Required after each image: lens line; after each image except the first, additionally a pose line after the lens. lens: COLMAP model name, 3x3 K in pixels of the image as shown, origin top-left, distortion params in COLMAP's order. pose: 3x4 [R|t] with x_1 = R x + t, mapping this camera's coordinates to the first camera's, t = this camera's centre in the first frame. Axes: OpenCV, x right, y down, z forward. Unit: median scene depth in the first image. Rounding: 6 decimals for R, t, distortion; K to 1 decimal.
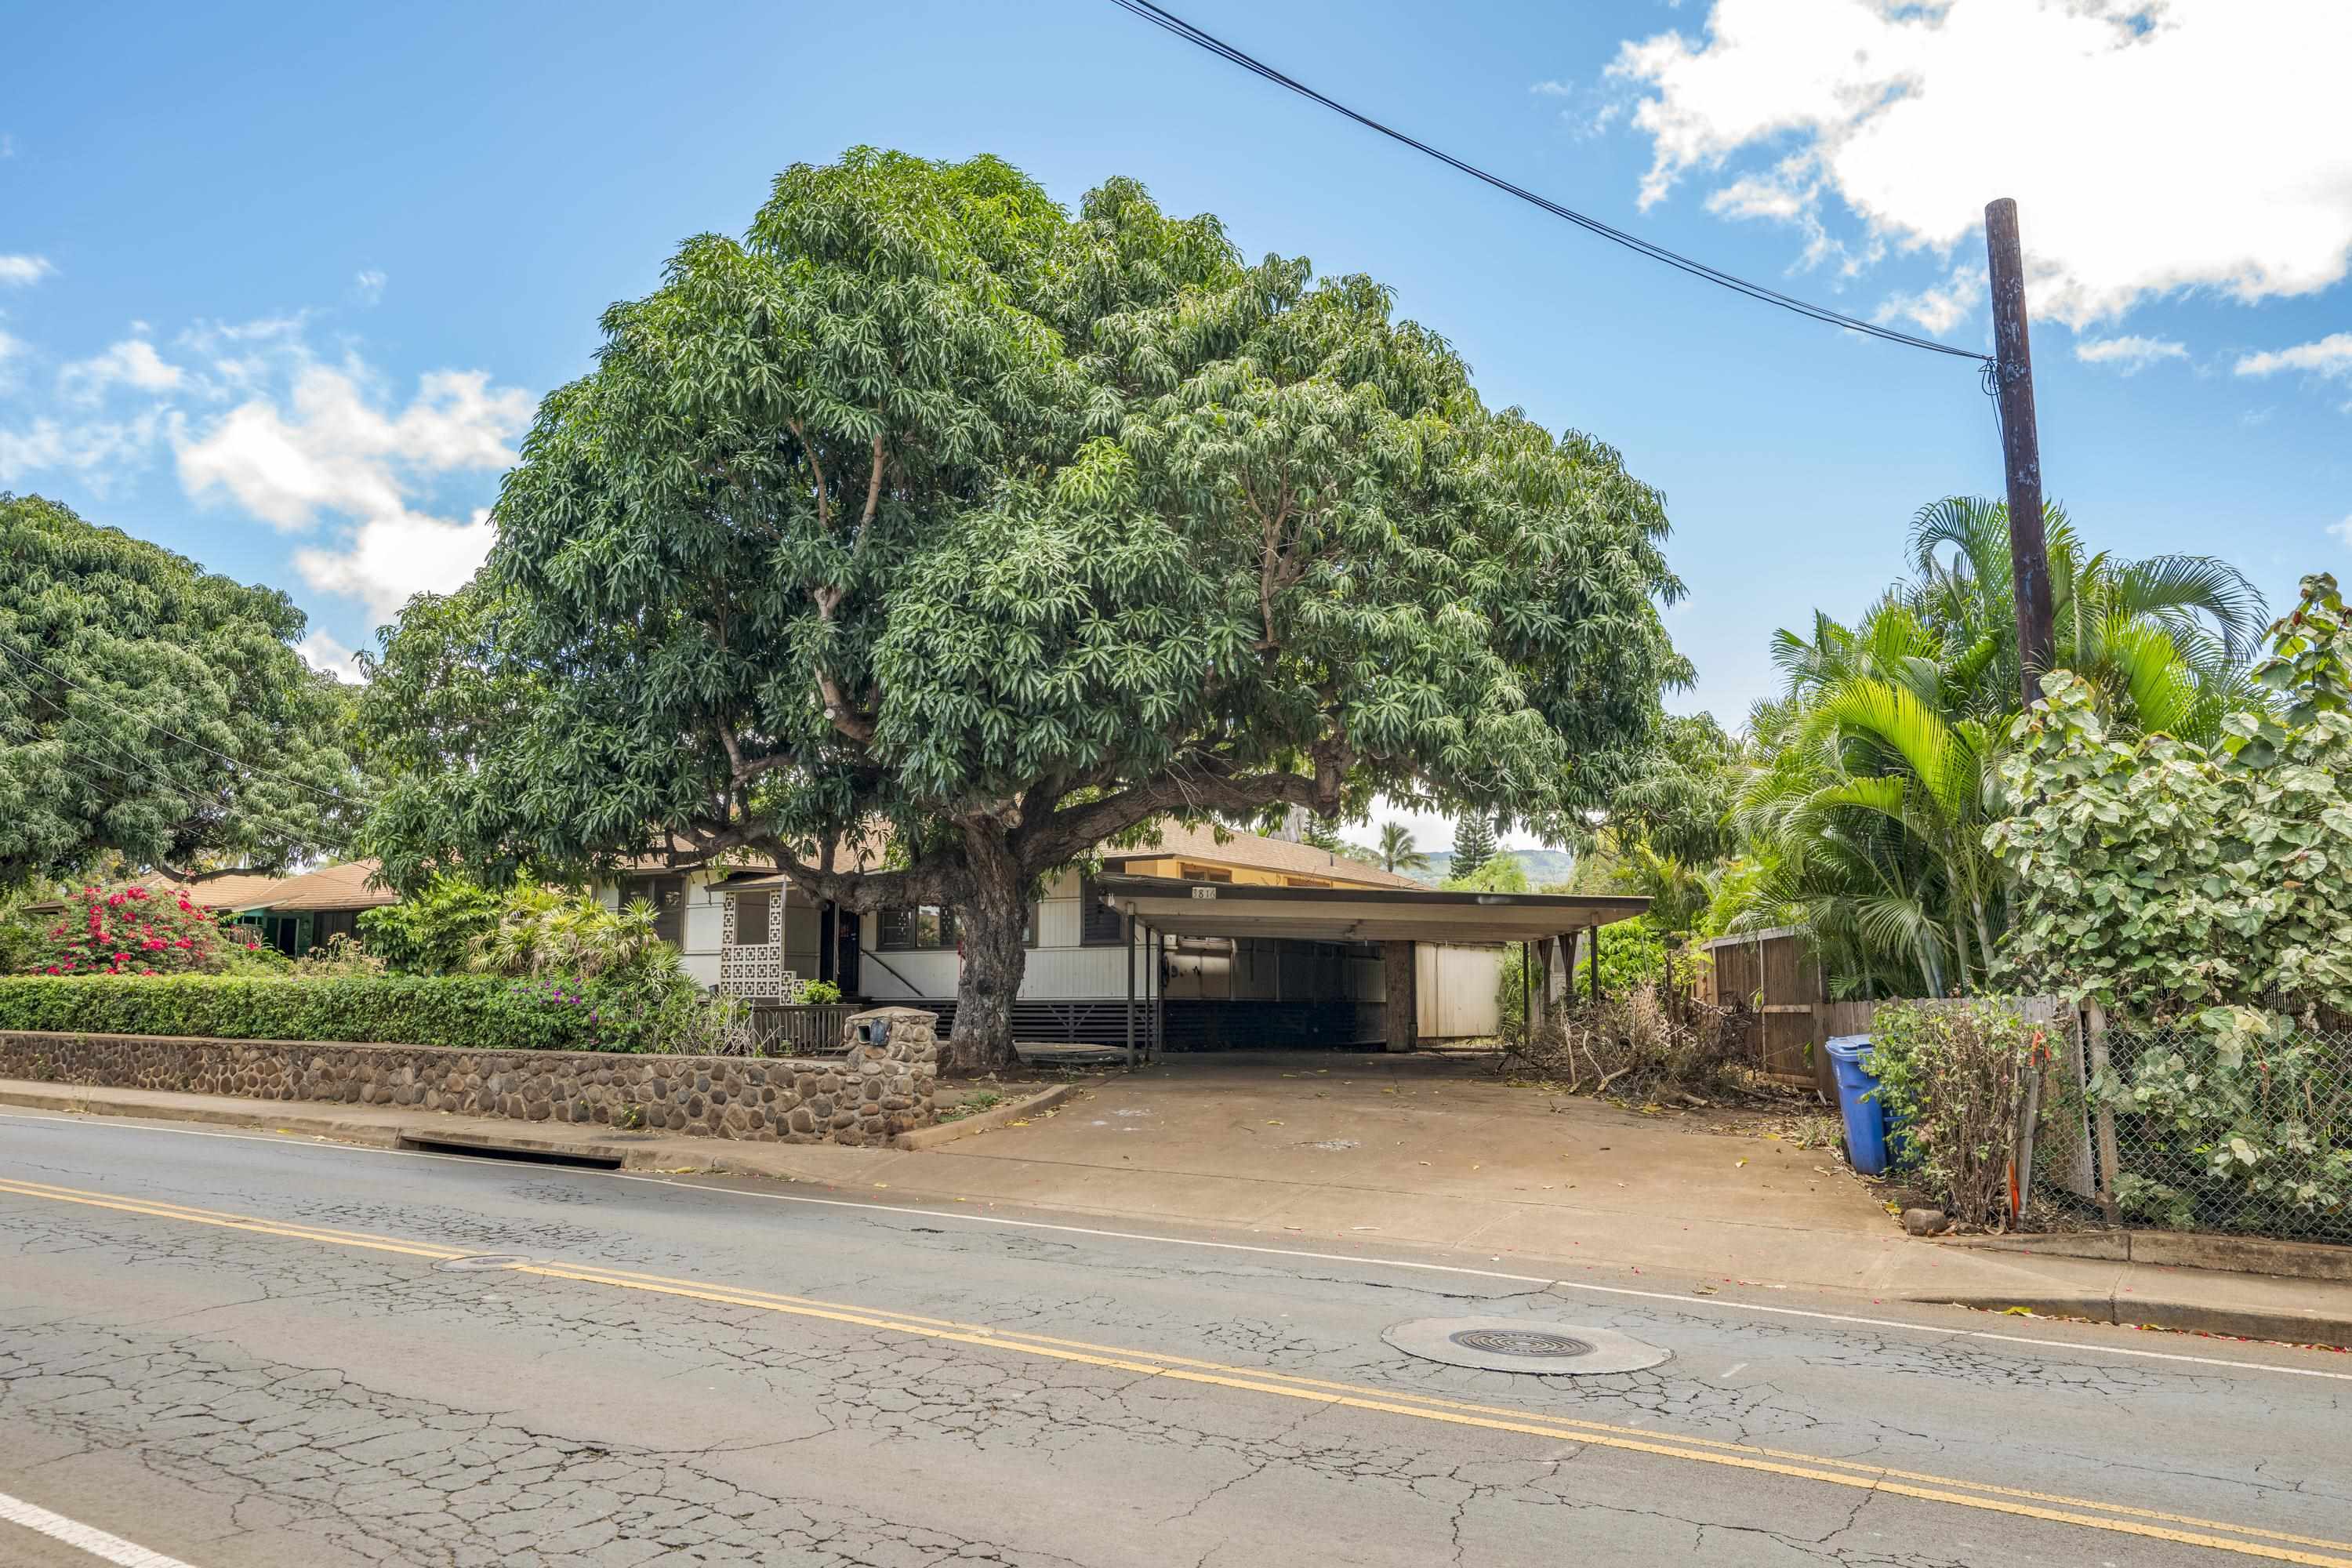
lens RADIAL K [[1249.7, 0, 1176.0], [0, 1249.7, 784.0], [0, 0, 1]] dist [-0.002445, 0.000547]
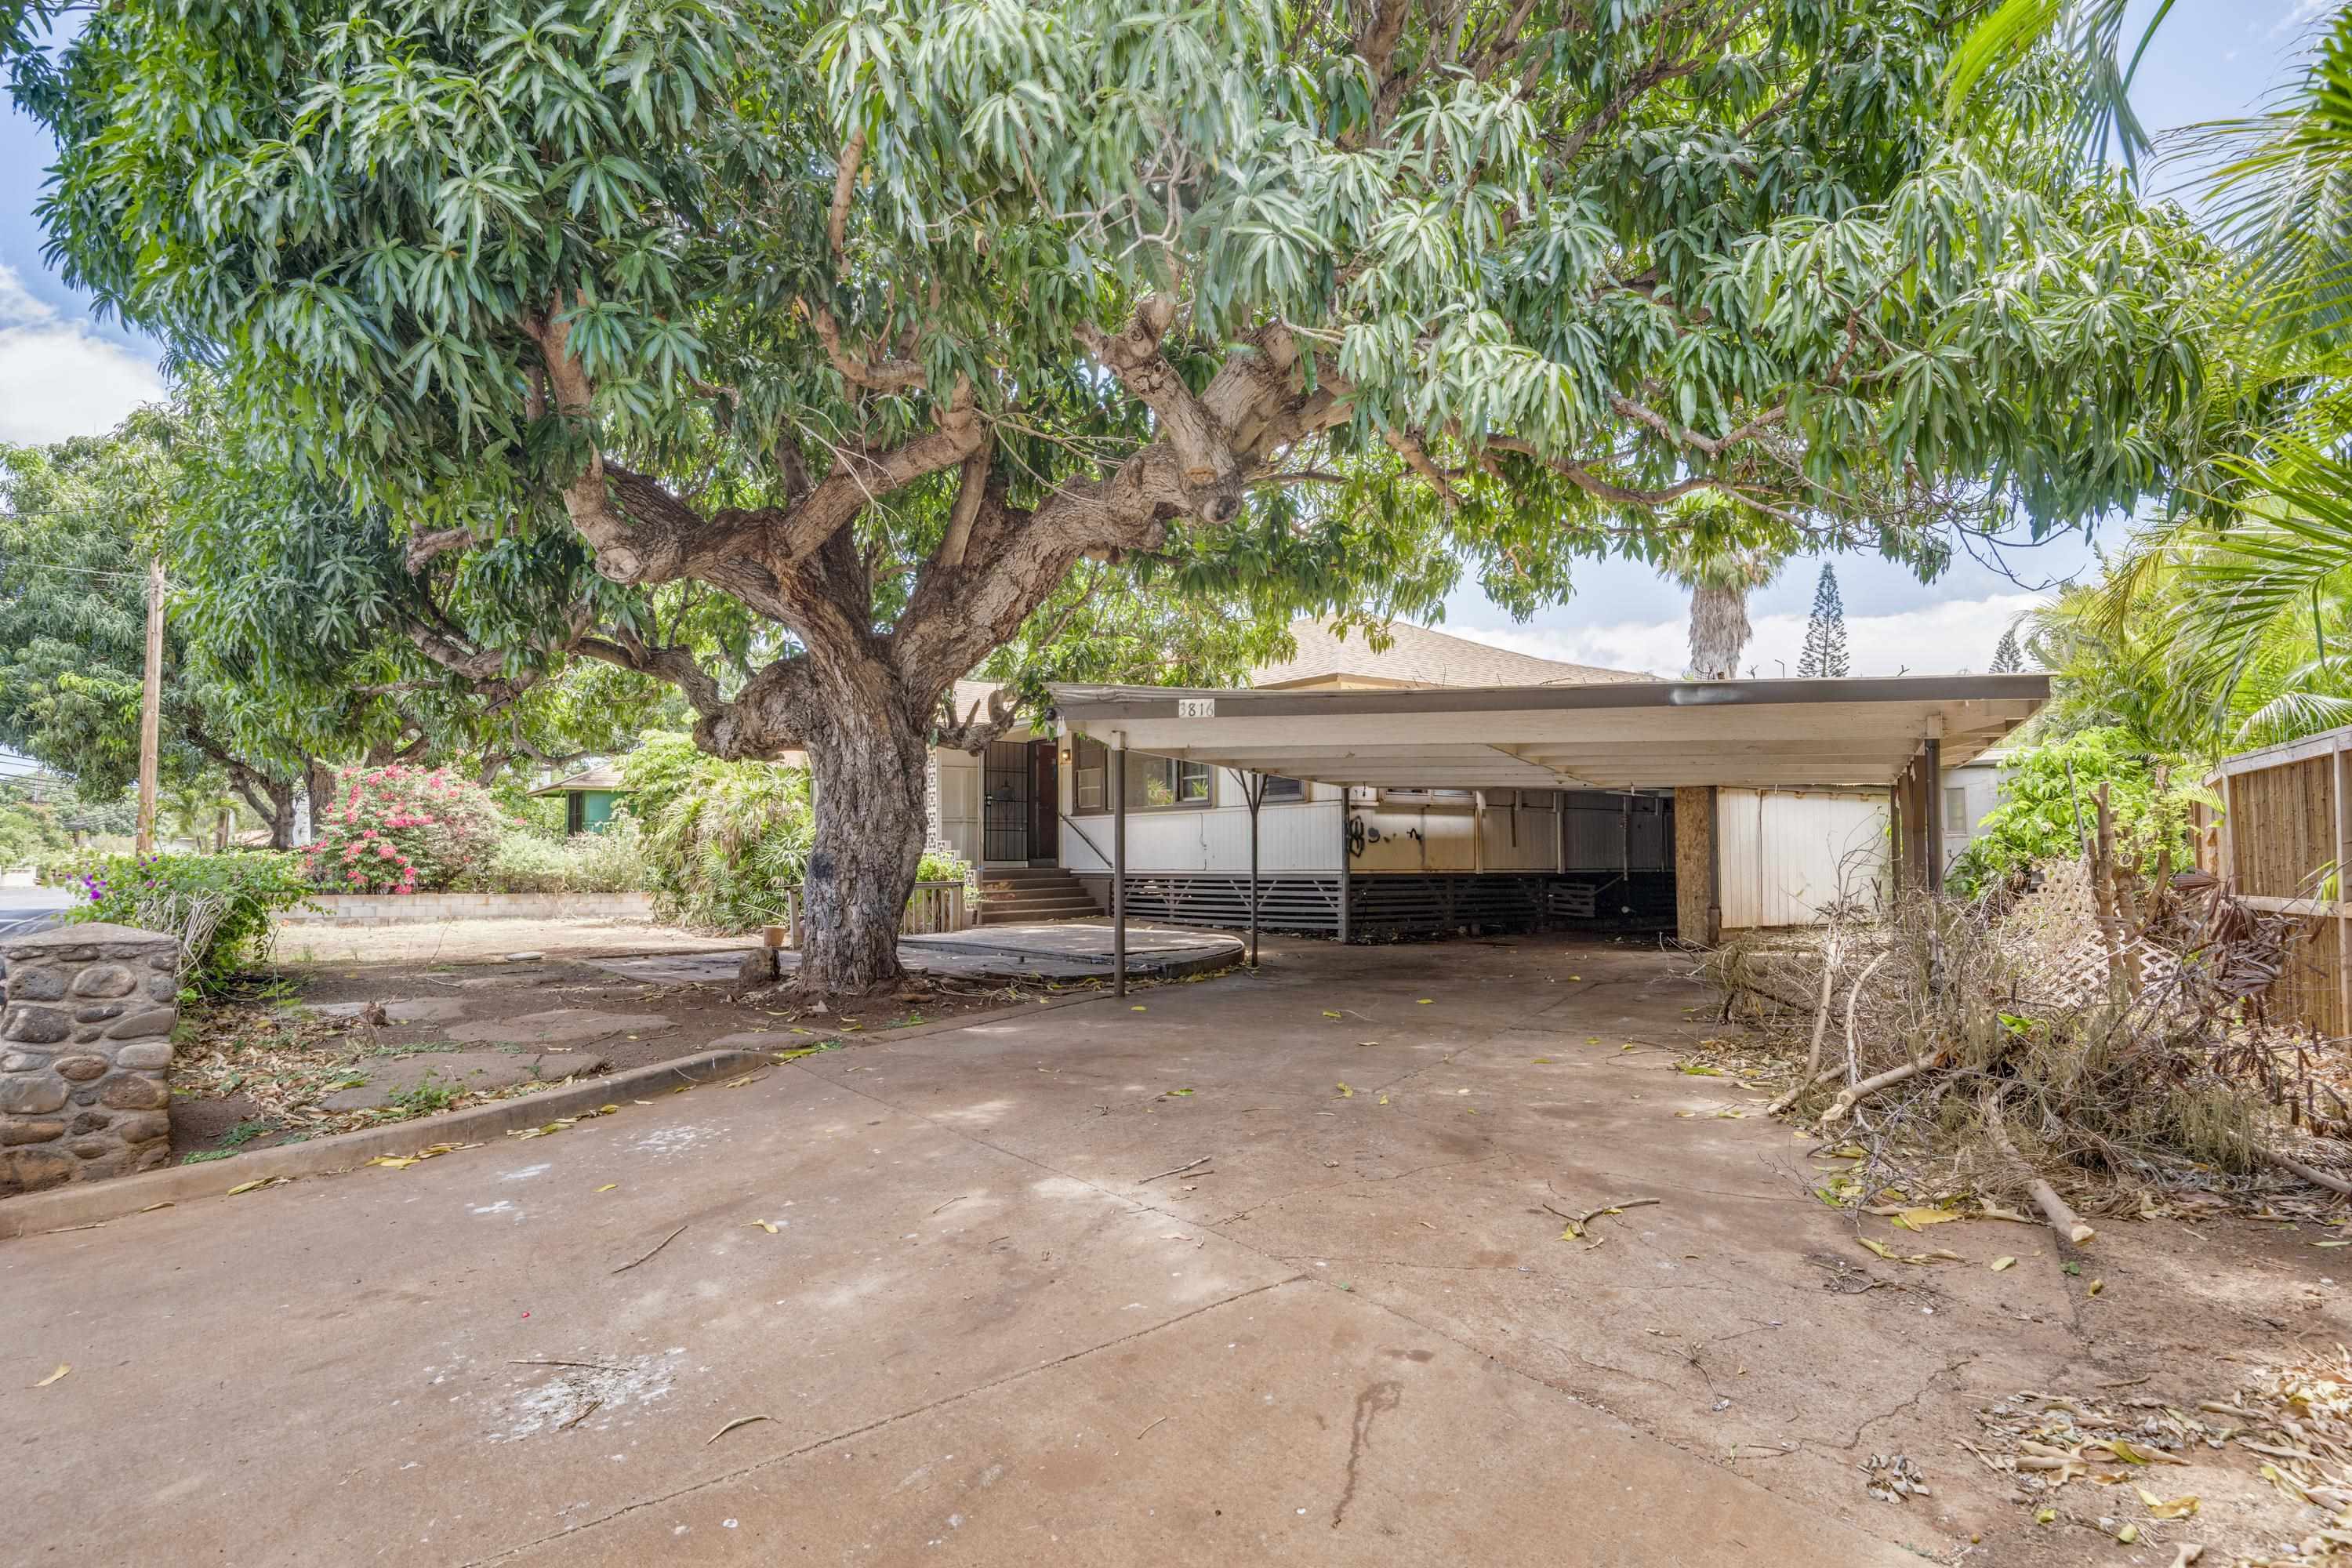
lens RADIAL K [[1249.7, 0, 1176.0], [0, 1249.7, 784.0], [0, 0, 1]] dist [-0.002445, 0.000547]
pose [[0.946129, -0.024630, -0.322851, 0.131632], [0.059061, 0.993502, 0.097287, 0.040977], [0.318358, -0.111114, 0.941436, 0.271729]]
